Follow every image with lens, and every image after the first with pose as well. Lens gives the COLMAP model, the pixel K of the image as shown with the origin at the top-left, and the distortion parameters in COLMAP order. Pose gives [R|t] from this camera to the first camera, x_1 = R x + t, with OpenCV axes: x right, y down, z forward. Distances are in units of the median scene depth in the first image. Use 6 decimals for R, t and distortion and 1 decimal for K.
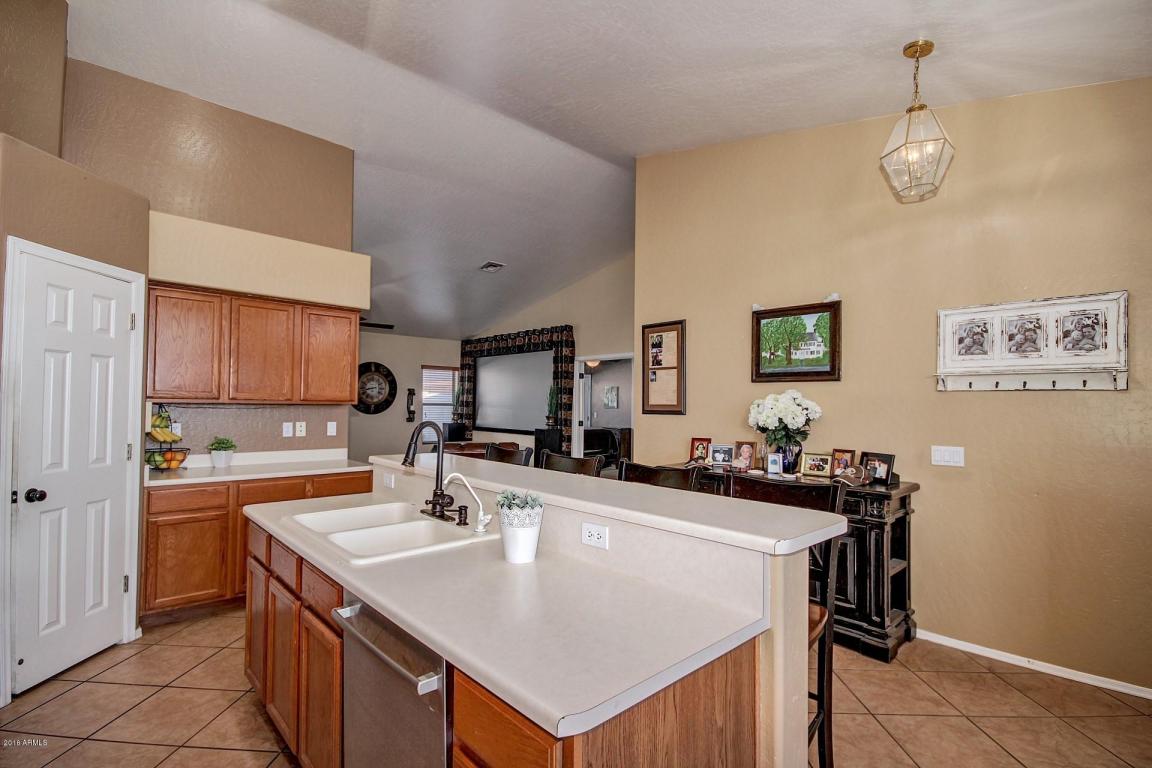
lens RADIAL K [[538.2, 0, 576.7], [0, 538.2, 395.3], [0, 0, 1]] dist [0.012095, -0.014782]
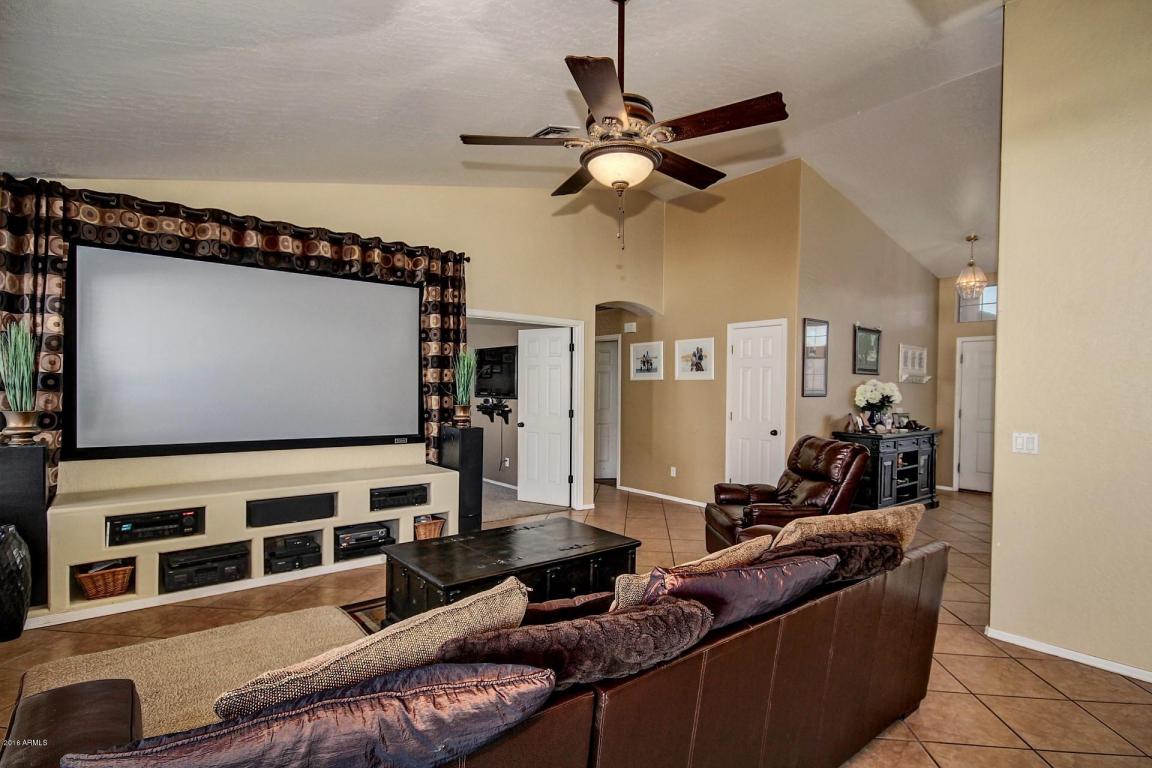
lens RADIAL K [[568.8, 0, 576.5], [0, 568.8, 396.7], [0, 0, 1]] dist [-0.001502, 0.000673]
pose [[0.072666, -0.022125, 0.997111, -1.291410], [-0.025180, 0.999395, 0.024011, 0.021537], [-0.997038, -0.026852, 0.072064, 1.645372]]
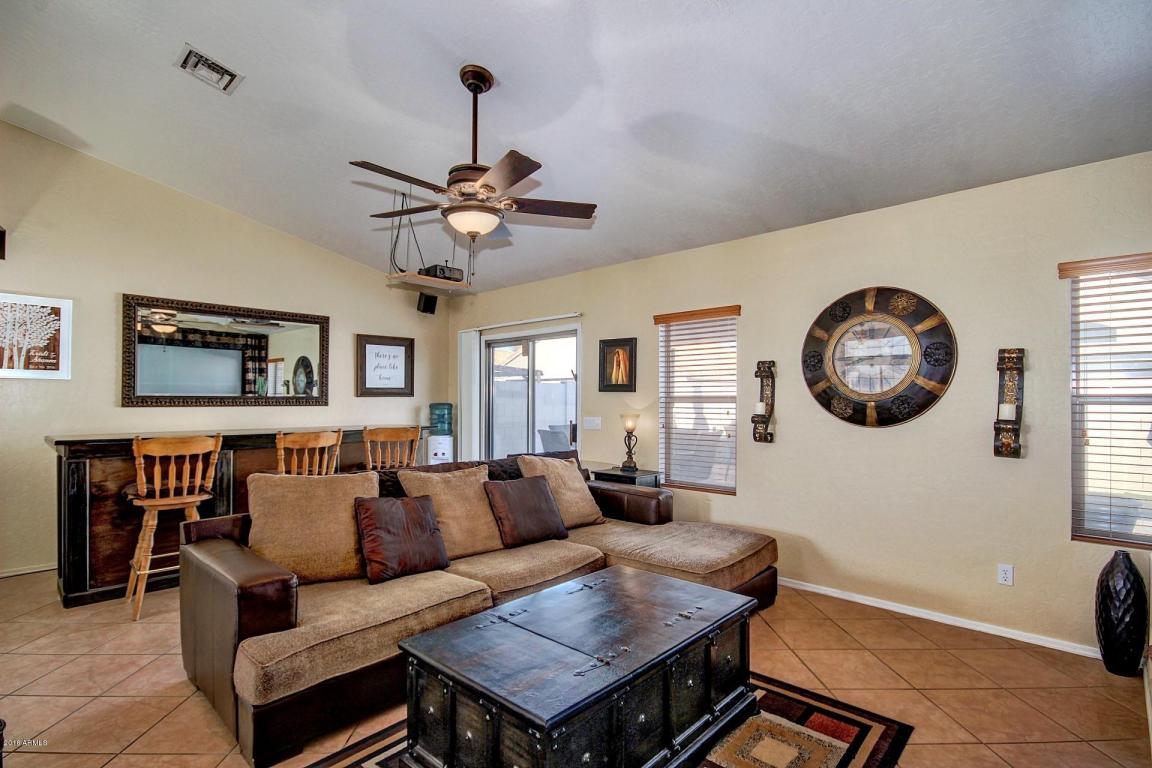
lens RADIAL K [[538.2, 0, 576.7], [0, 538.2, 395.3], [0, 0, 1]] dist [0.012095, -0.014782]
pose [[0.067539, -0.017083, -0.997570, -0.047267], [0.014154, 0.999769, -0.016162, 0.036143], [0.997616, -0.013028, 0.067766, 1.735024]]
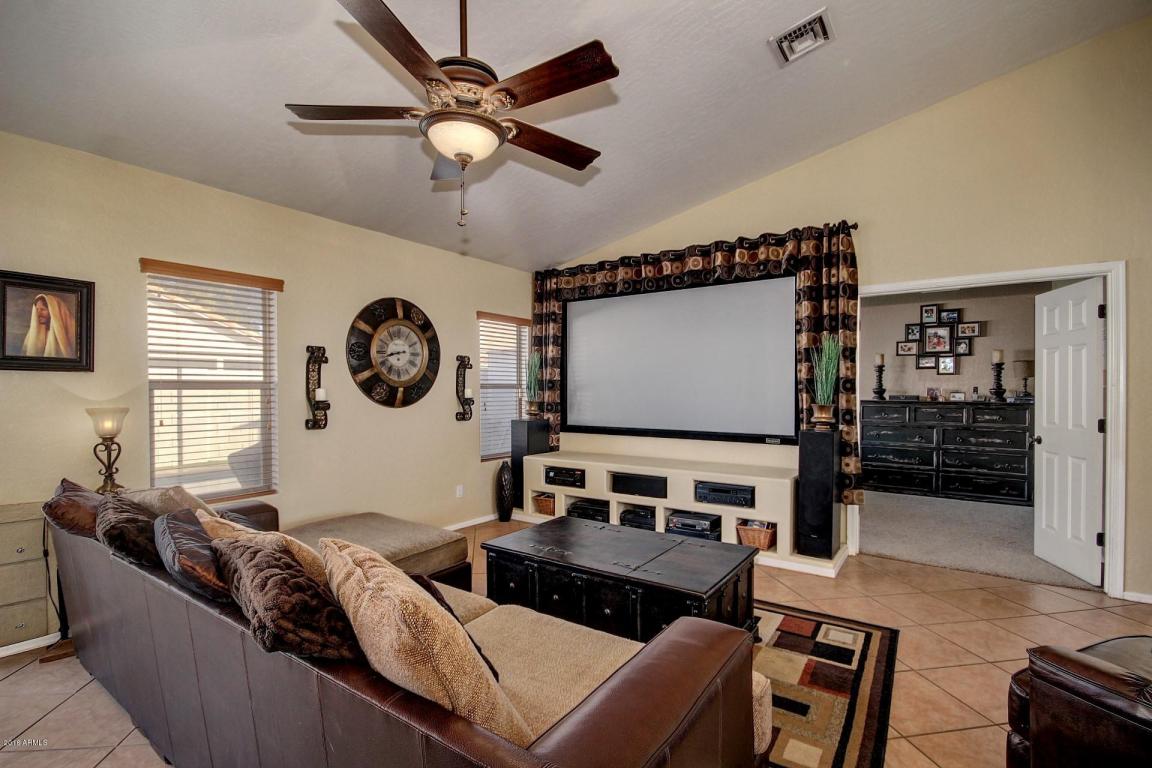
lens RADIAL K [[538.2, 0, 576.7], [0, 538.2, 395.3], [0, 0, 1]] dist [0.012095, -0.014782]
pose [[0.978516, -0.013311, 0.205743, -0.727792], [0.007447, 0.999544, 0.029248, 0.026269], [-0.206038, -0.027088, 0.978169, 1.118366]]
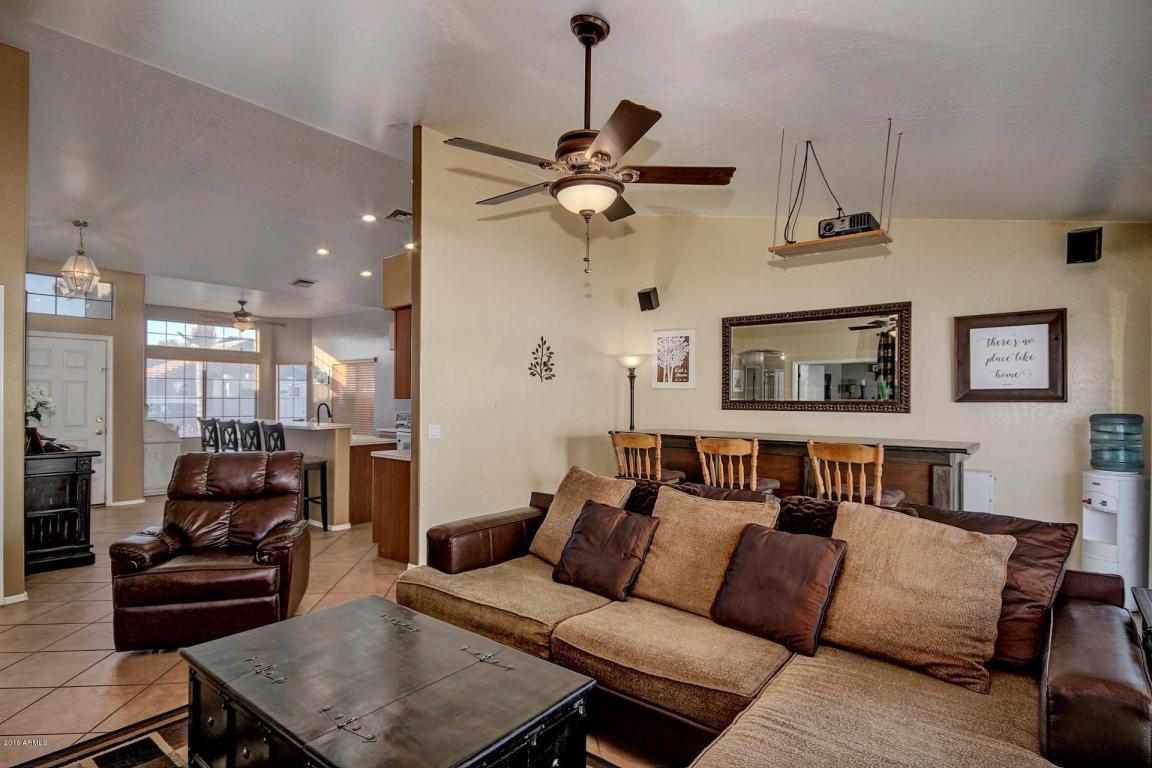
lens RADIAL K [[568.8, 0, 576.5], [0, 568.8, 396.7], [0, 0, 1]] dist [-0.001502, 0.000673]
pose [[-0.988761, -0.016608, -0.148580, -0.618689], [-0.013718, 0.999697, -0.020452, 0.031105], [0.148875, -0.018184, -0.988689, 2.241315]]
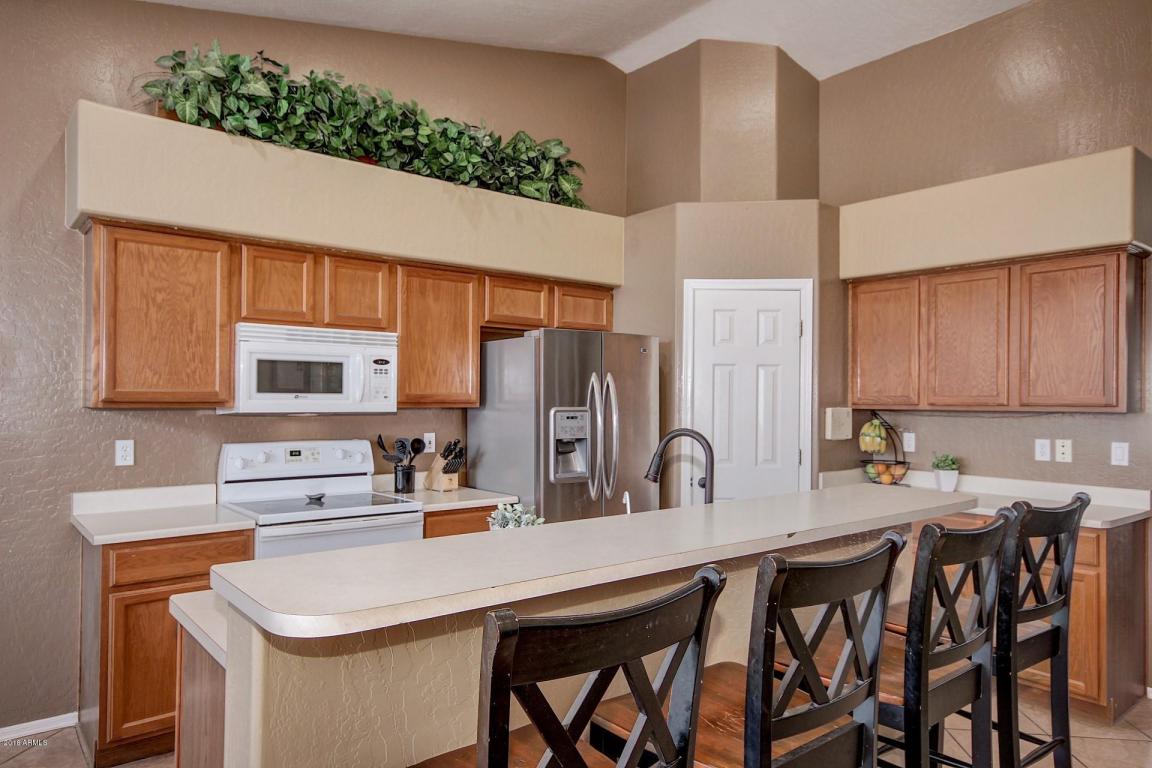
lens RADIAL K [[745.9, 0, 576.0], [0, 745.9, 384.0], [0, 0, 1]] dist [0.022027, 0.005242]
pose [[-0.066244, -0.034216, -0.997217, 0.441428], [0.006646, 0.999375, -0.034731, 0.010669], [0.997781, -0.008928, -0.065975, 0.491782]]
